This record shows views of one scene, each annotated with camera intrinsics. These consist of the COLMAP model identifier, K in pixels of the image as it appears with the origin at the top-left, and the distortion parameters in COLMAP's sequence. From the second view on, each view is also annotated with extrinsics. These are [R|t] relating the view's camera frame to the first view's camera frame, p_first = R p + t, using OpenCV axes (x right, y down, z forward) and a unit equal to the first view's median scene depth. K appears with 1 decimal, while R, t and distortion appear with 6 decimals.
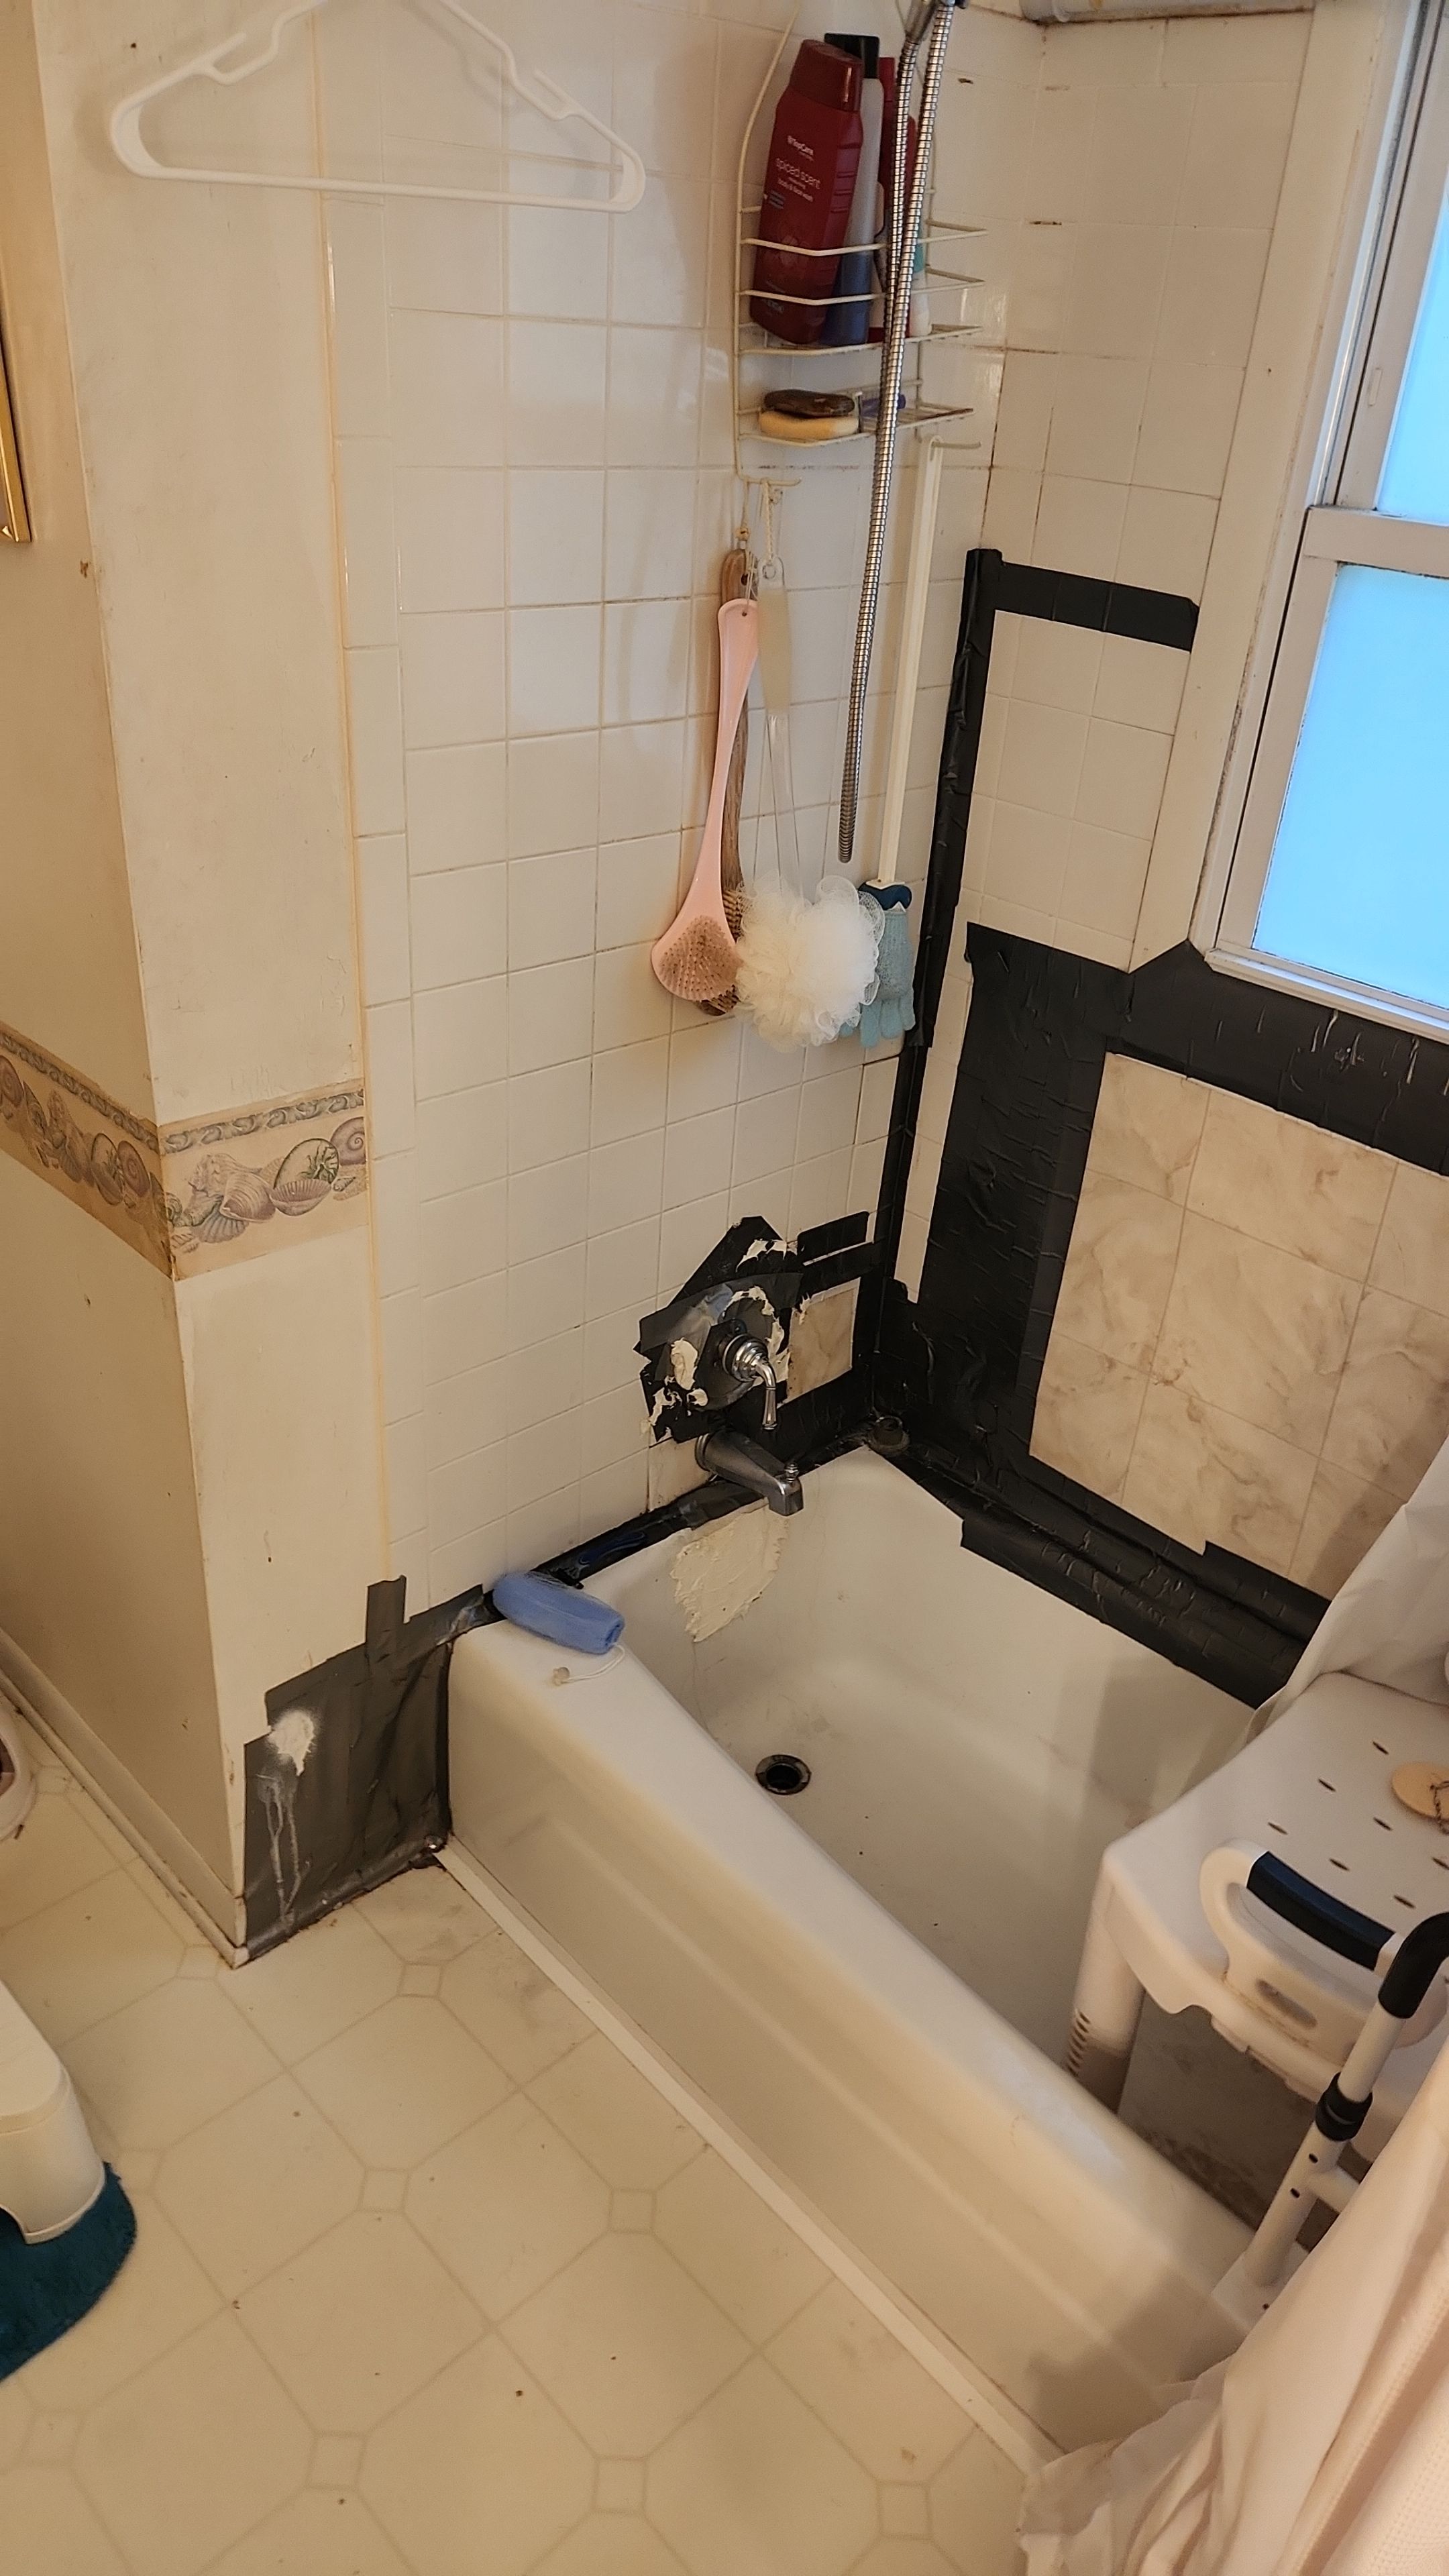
lens RADIAL K [[1729.0, 0, 751.8], [0, 1729.0, 1304.1], [0, 0, 1]] dist [0.080107, -0.080245]
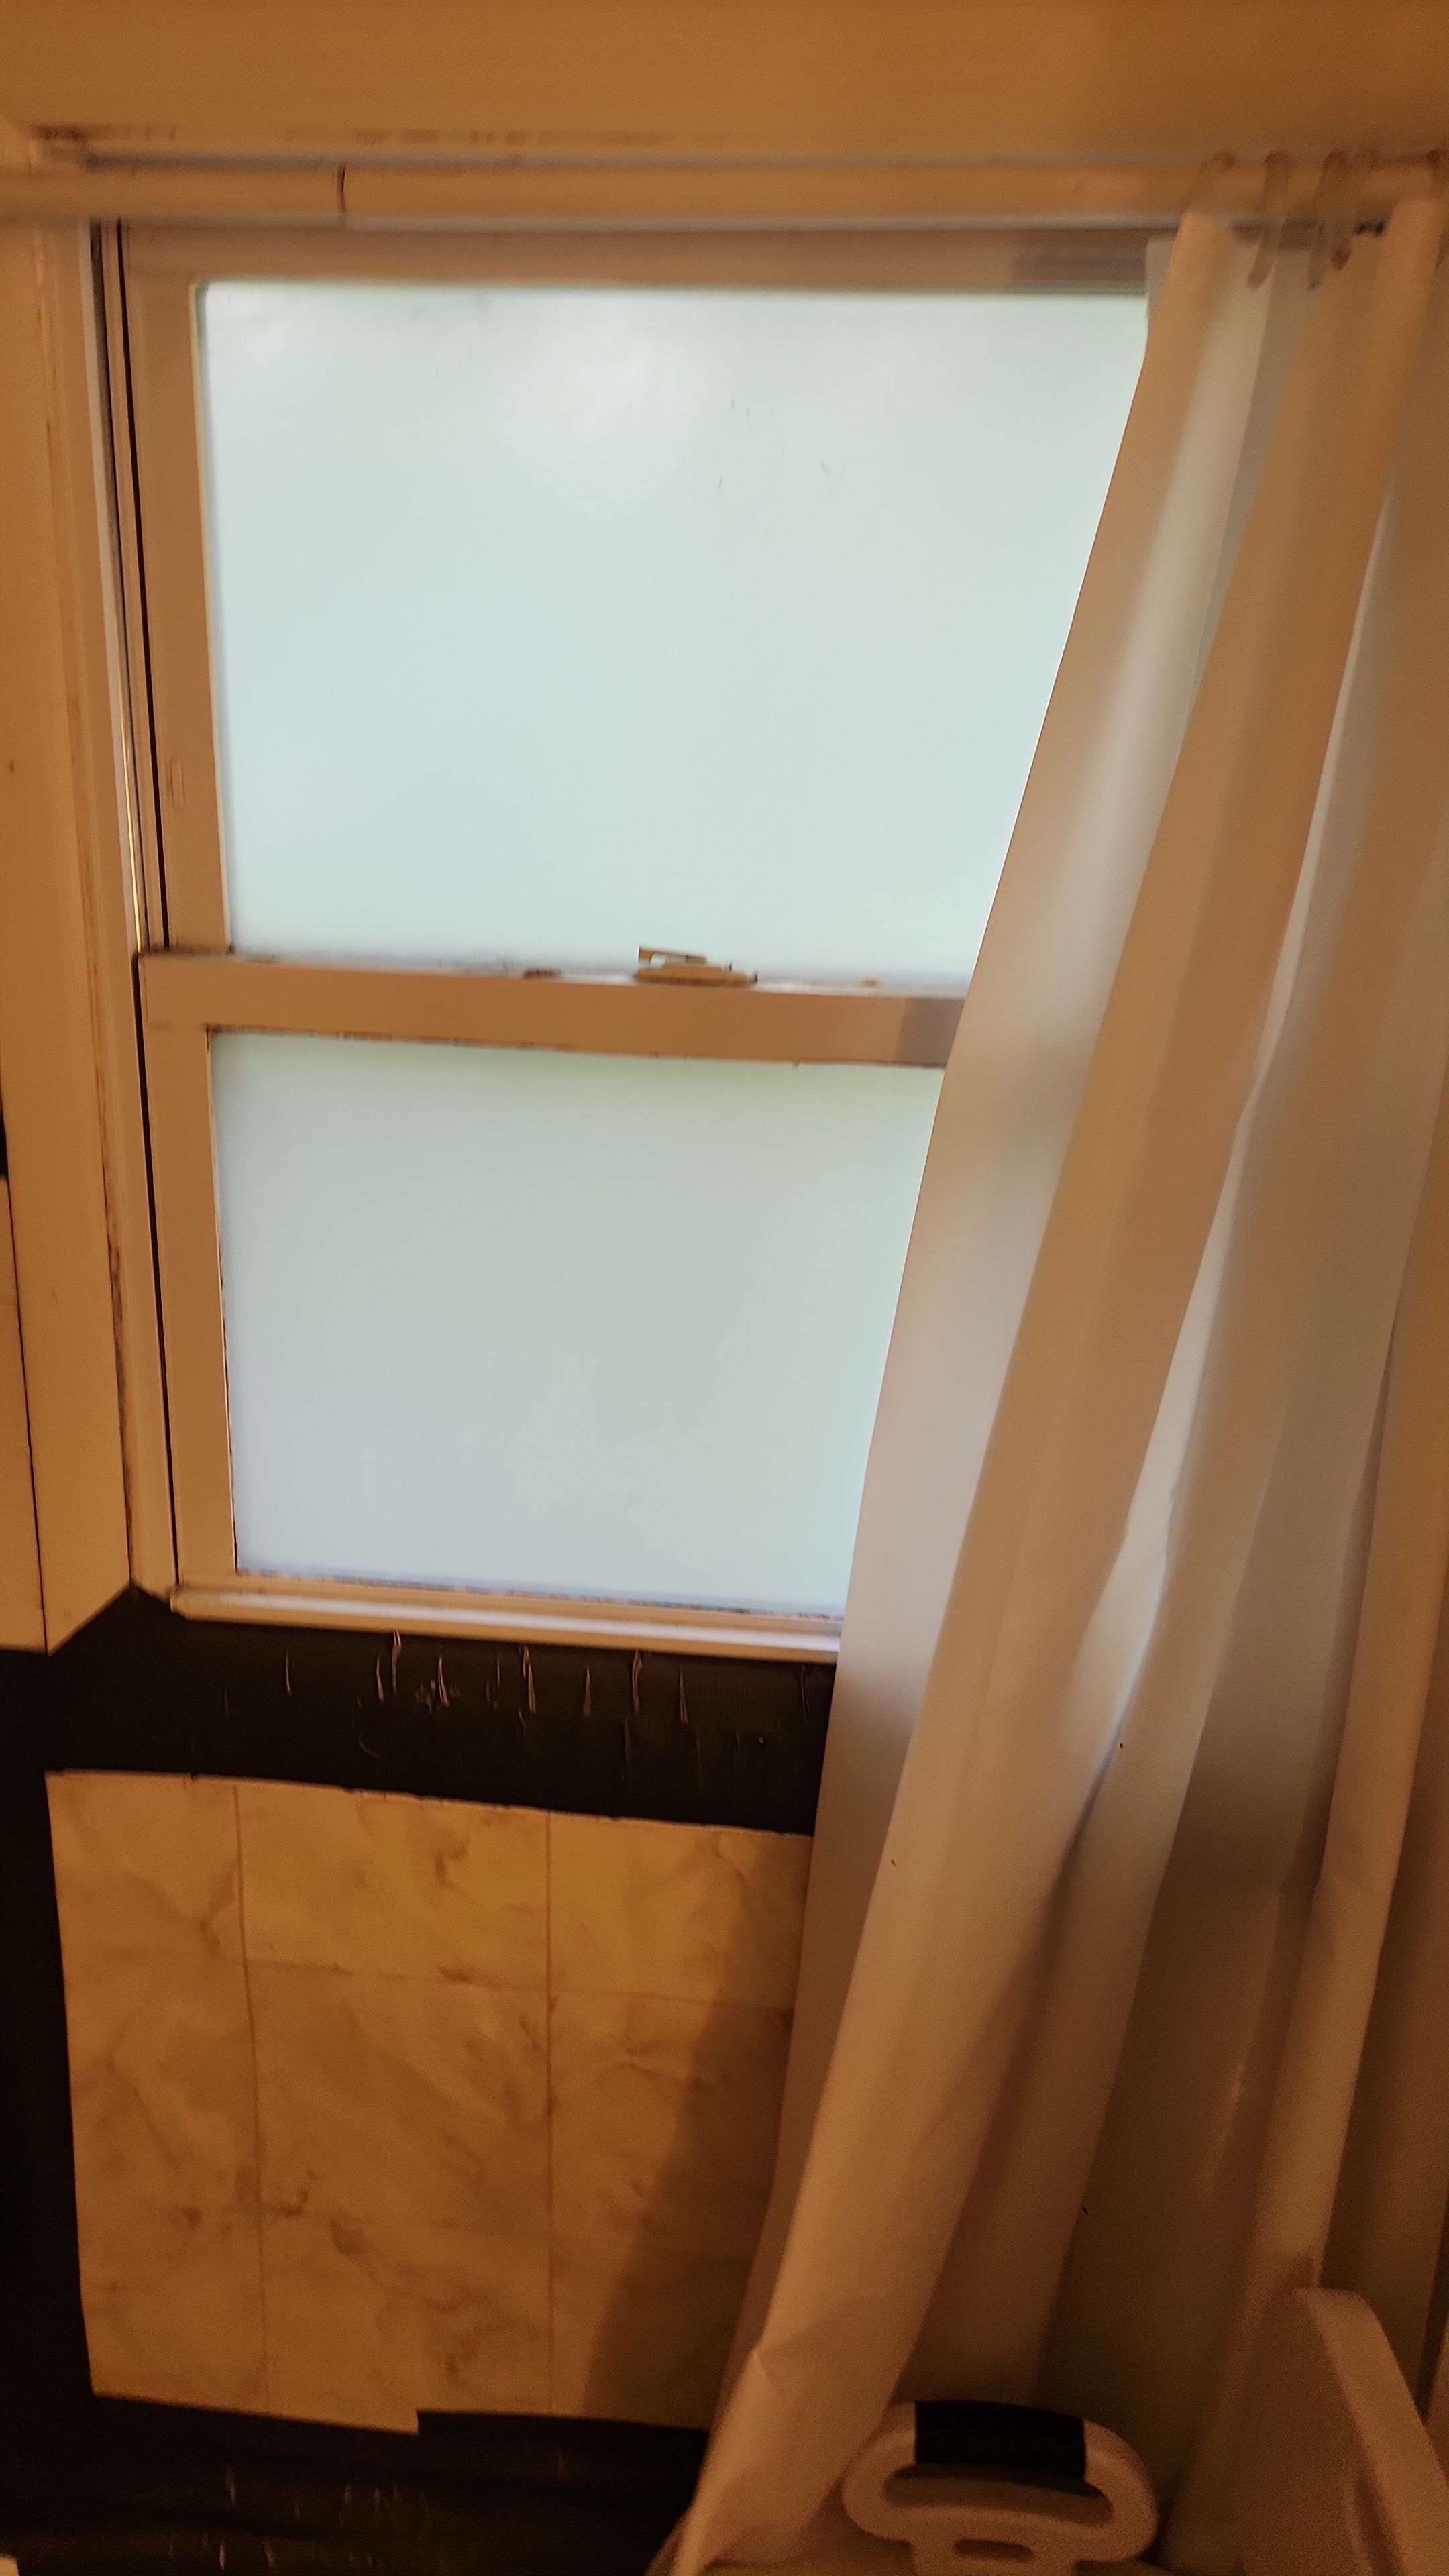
lens RADIAL K [[1729.0, 0, 705.2], [0, 1729.0, 1302.1], [0, 0, 1]] dist [0.080107, -0.080245]
pose [[0.769625, -0.234979, 0.593685, 0.053813], [0.336855, 0.939317, -0.064903, -0.181938], [-0.542408, 0.249937, 0.802076, 0.329333]]
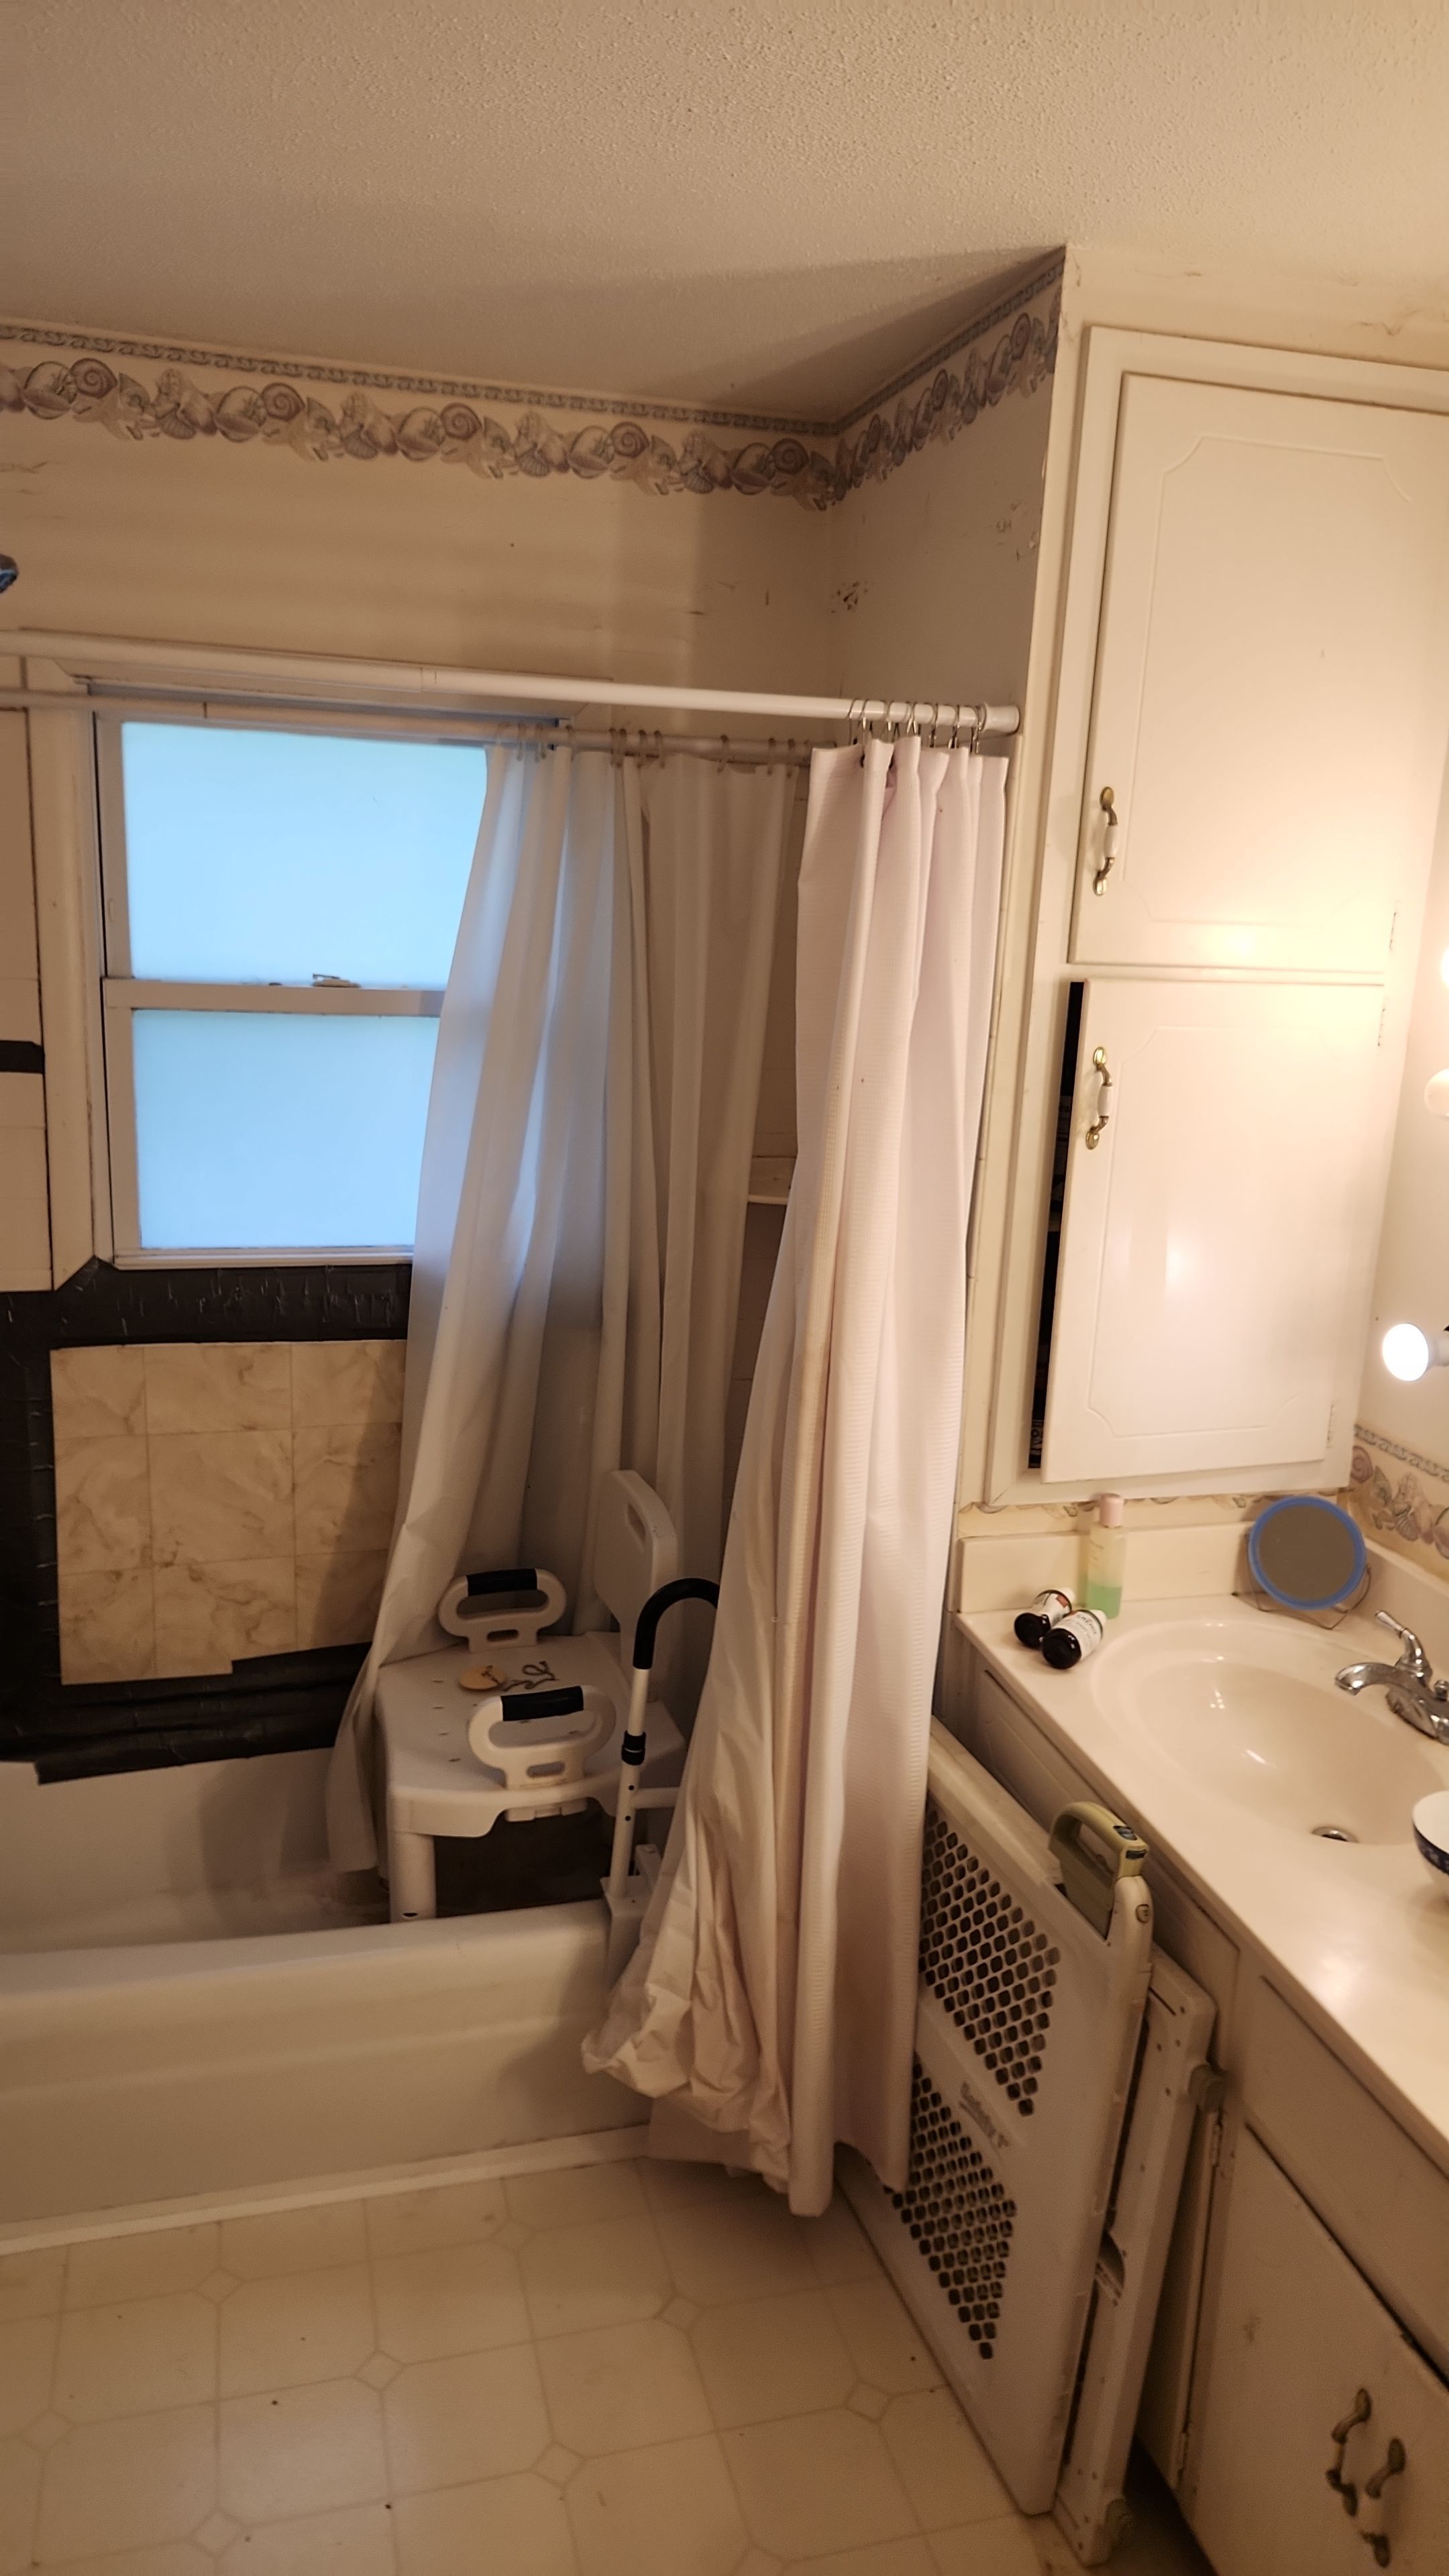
lens RADIAL K [[1729.0, 0, 742.5], [0, 1729.0, 1281.8], [0, 0, 1]] dist [0.080107, -0.080245]
pose [[0.479368, -0.244775, 0.842788, -0.672670], [0.427784, 0.903678, 0.019141, 0.011549], [-0.766294, 0.351355, 0.537906, -0.171207]]
